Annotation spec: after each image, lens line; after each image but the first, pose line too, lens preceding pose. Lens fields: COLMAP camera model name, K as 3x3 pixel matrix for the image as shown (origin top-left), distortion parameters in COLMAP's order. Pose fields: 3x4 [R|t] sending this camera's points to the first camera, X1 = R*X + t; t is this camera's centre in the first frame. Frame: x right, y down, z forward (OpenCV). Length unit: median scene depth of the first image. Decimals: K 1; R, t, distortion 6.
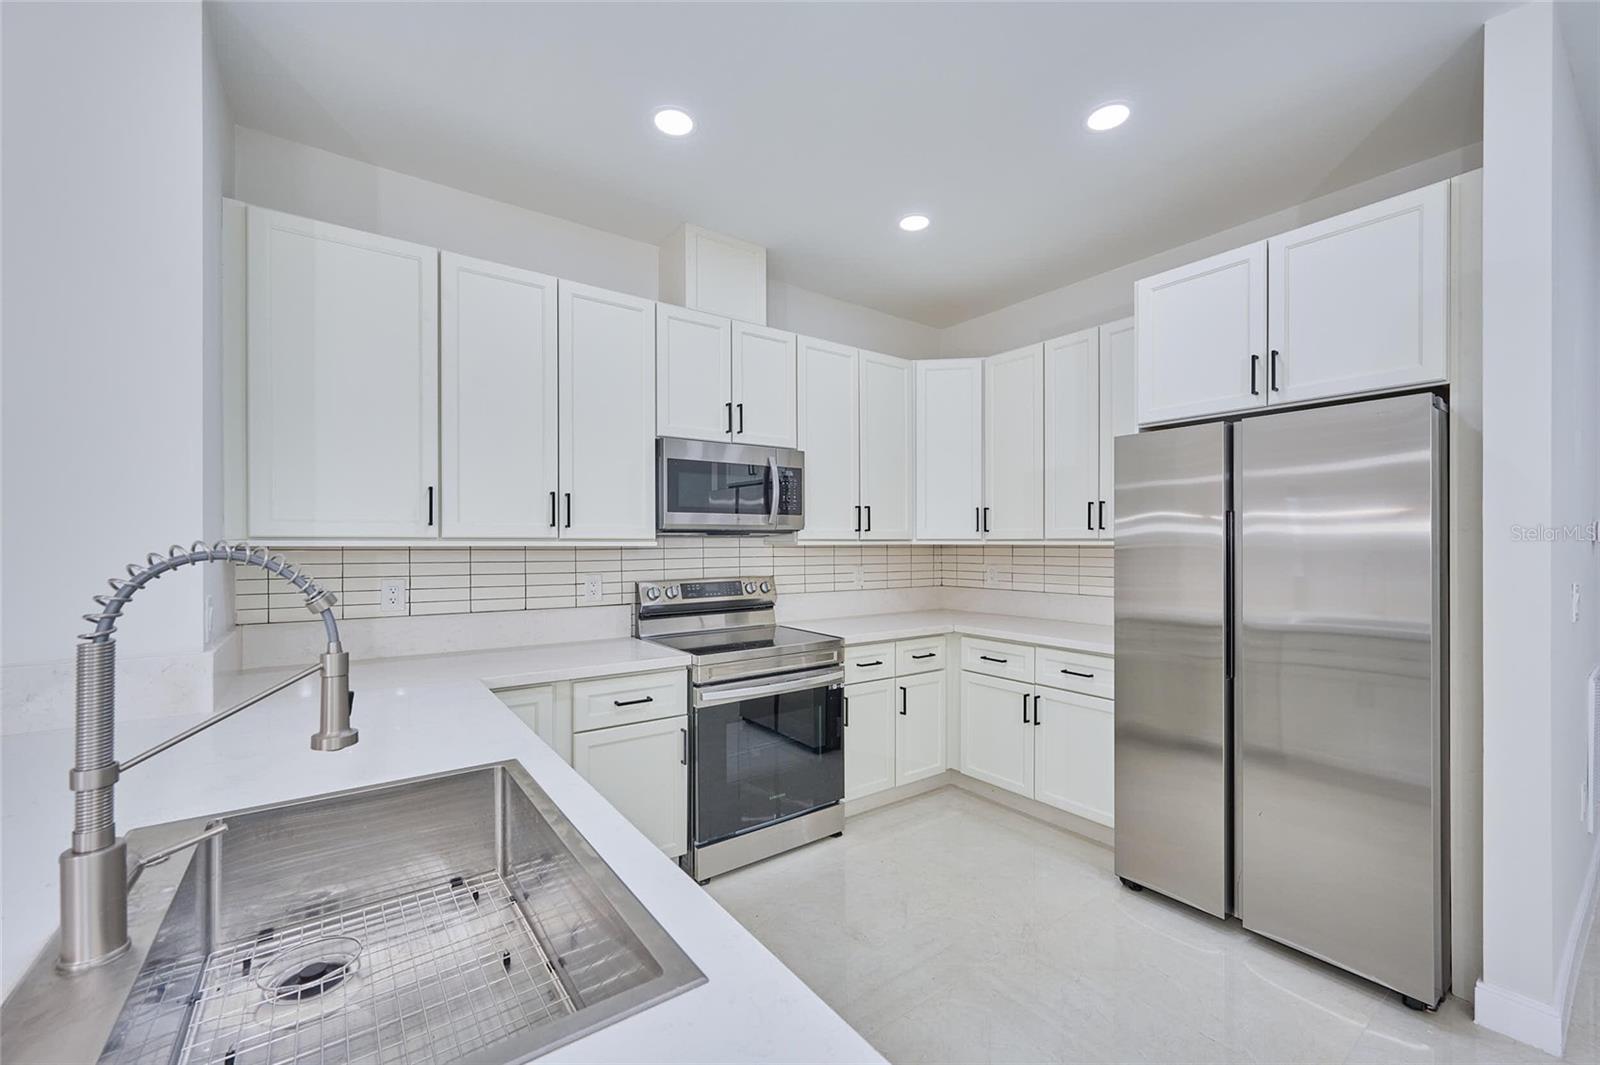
lens RADIAL K [[640.7, 0, 798.0], [0, 640.7, 543.7], [0, 0, 1]] dist [-0.002173, -0.000162]
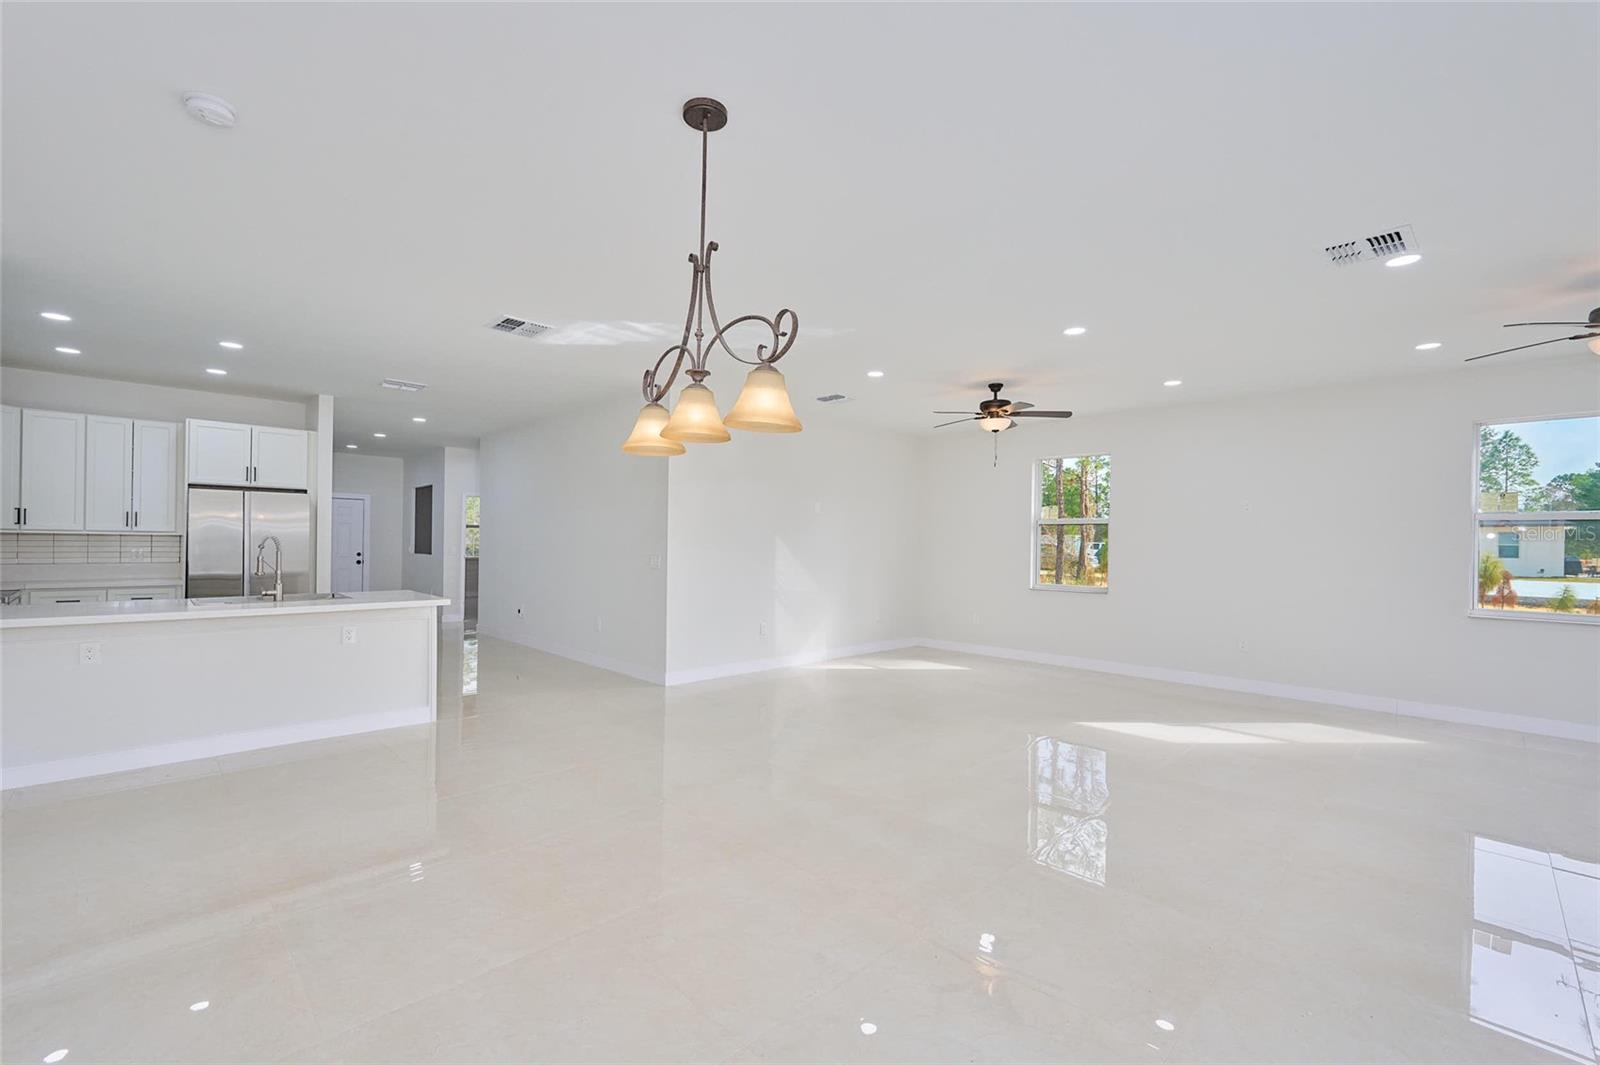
lens RADIAL K [[675.7, 0, 803.1], [0, 675.7, 540.6], [0, 0, 1]] dist [-0.001085, -0.000111]
pose [[-0.161048, 0.001153, 0.986946, -1.867956], [-0.011570, 0.999928, -0.003056, 0.004815], [-0.986879, -0.011911, -0.161023, -0.661442]]
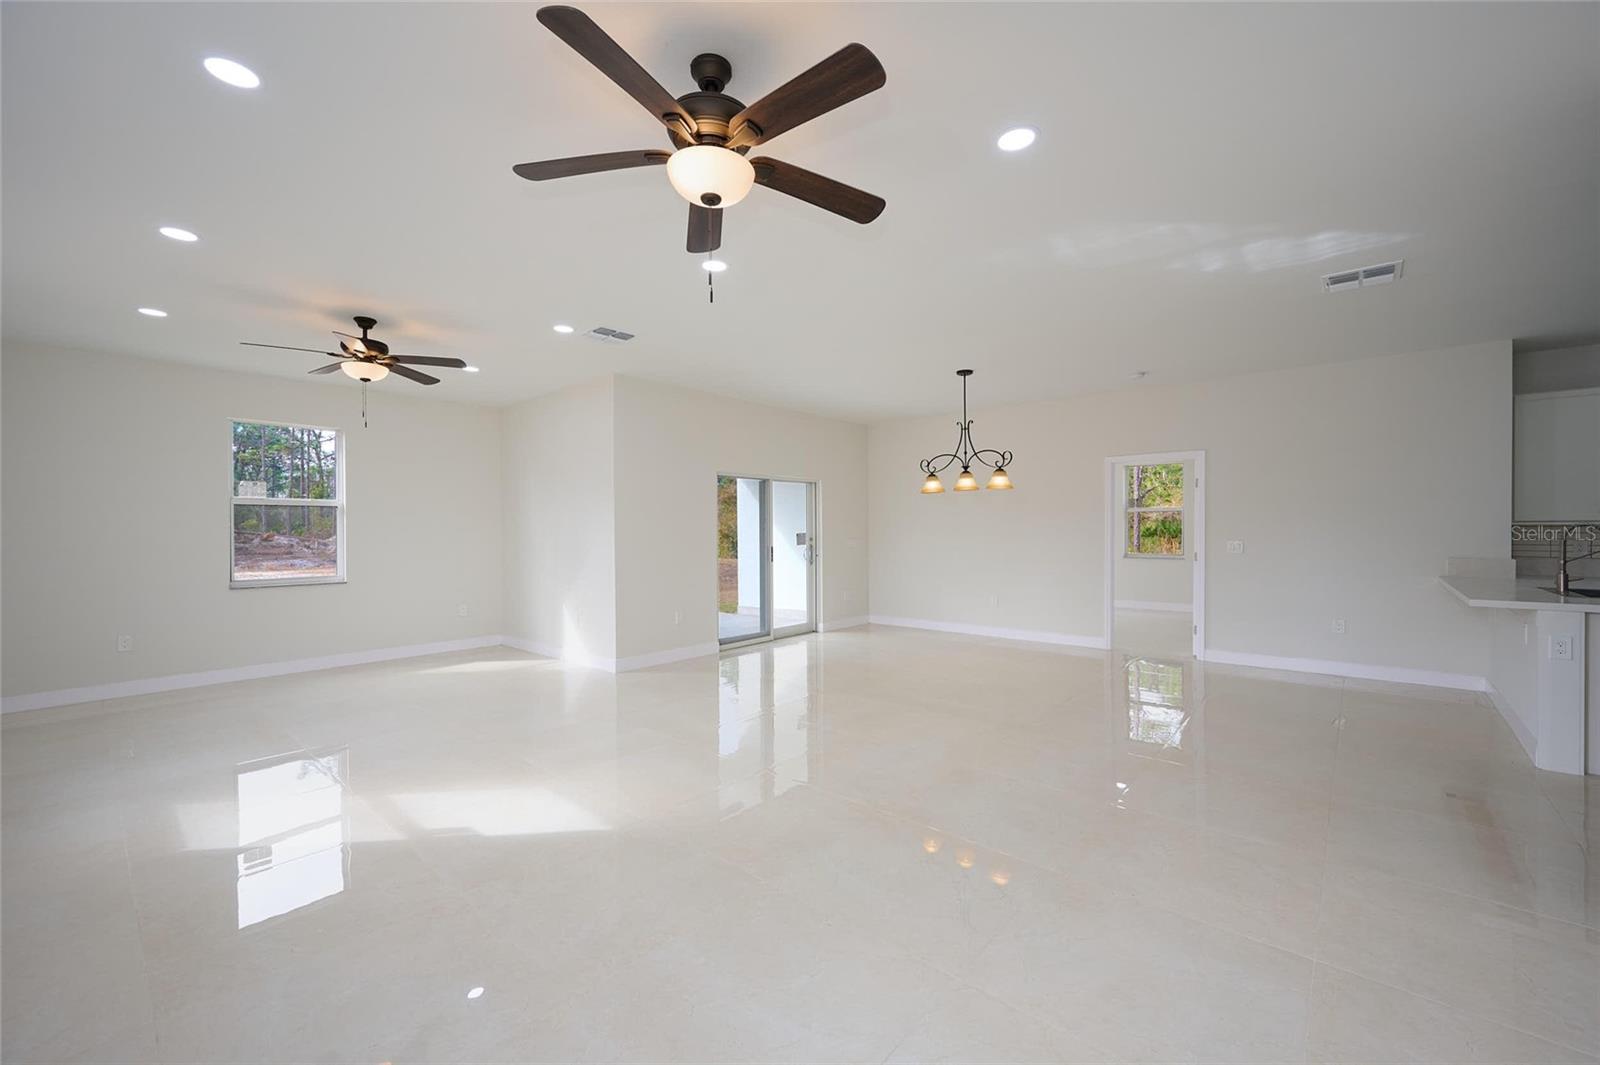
lens RADIAL K [[644.6, 0, 800.0], [0, 644.6, 532.5], [0, 0, 1]] dist [0.000580, -0.000065]
pose [[0.210510, 0.005511, -0.977576, 0.724657], [0.003618, 0.999973, 0.006416, 0.005589], [0.977585, -0.004887, 0.210485, -1.583701]]
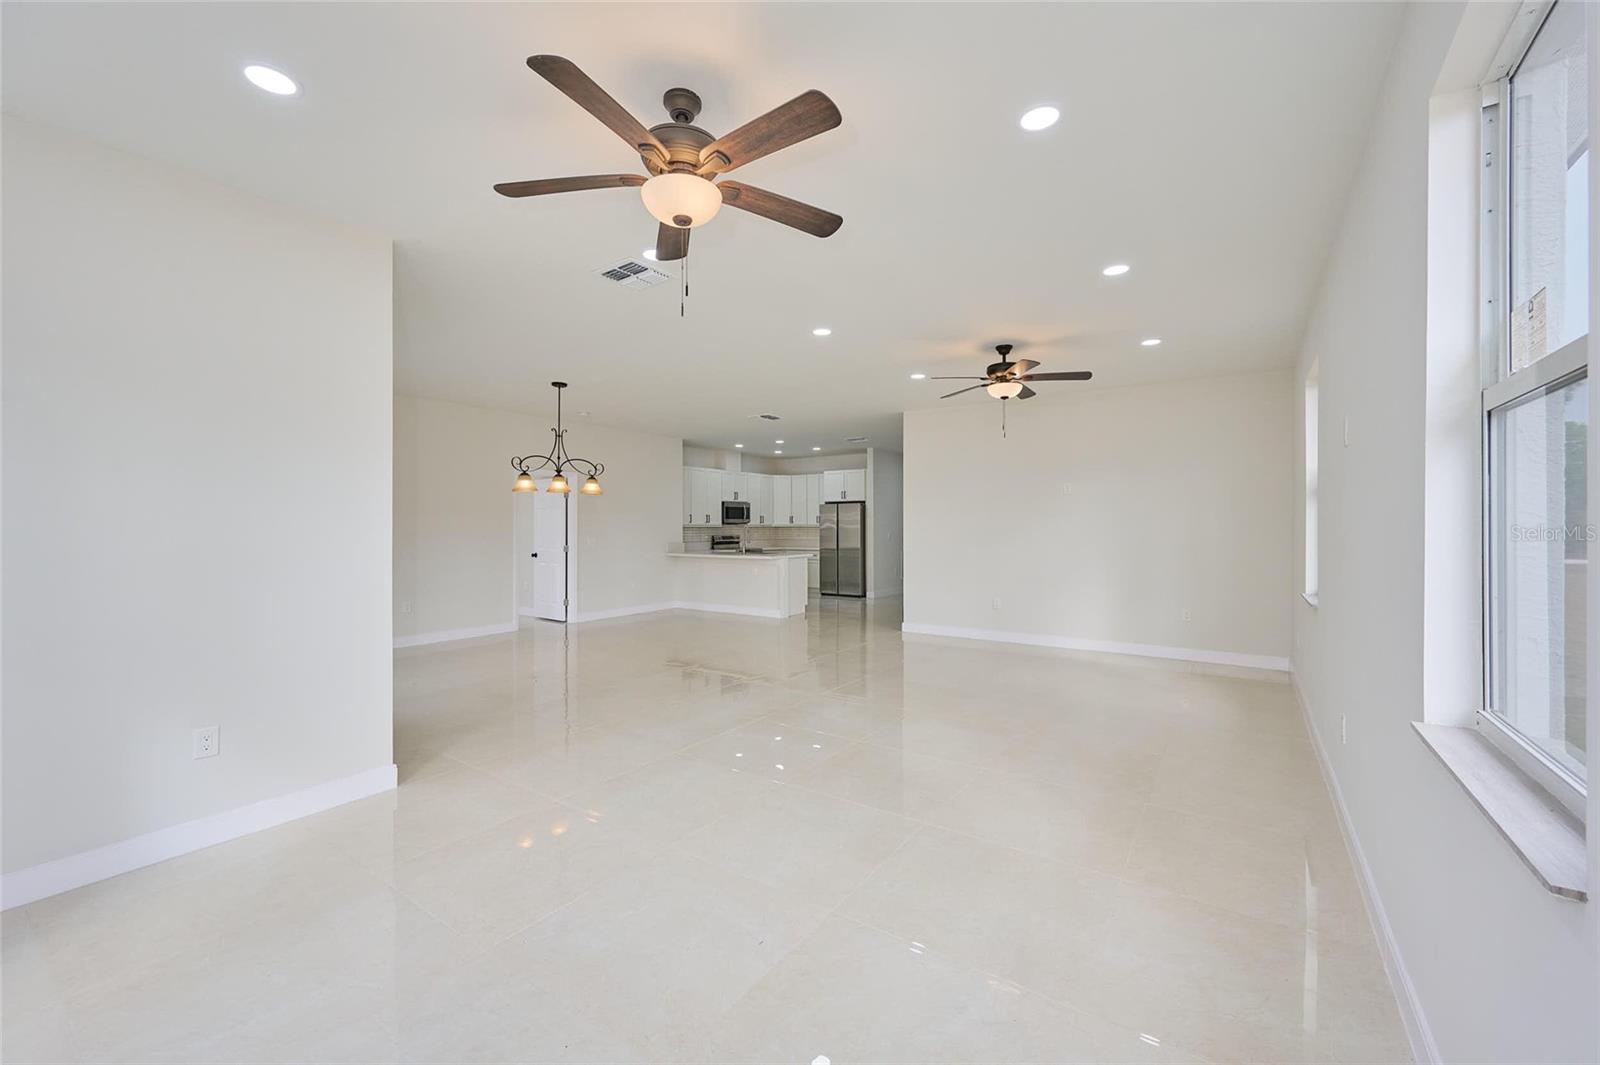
lens RADIAL K [[644.6, 0, 800.0], [0, 644.6, 532.5], [0, 0, 1]] dist [0.000580, -0.000065]
pose [[0.942693, -0.005010, 0.333623, -1.071220], [0.002986, 0.999974, 0.006580, 0.013617], [-0.333647, -0.005207, 0.942684, -2.977601]]
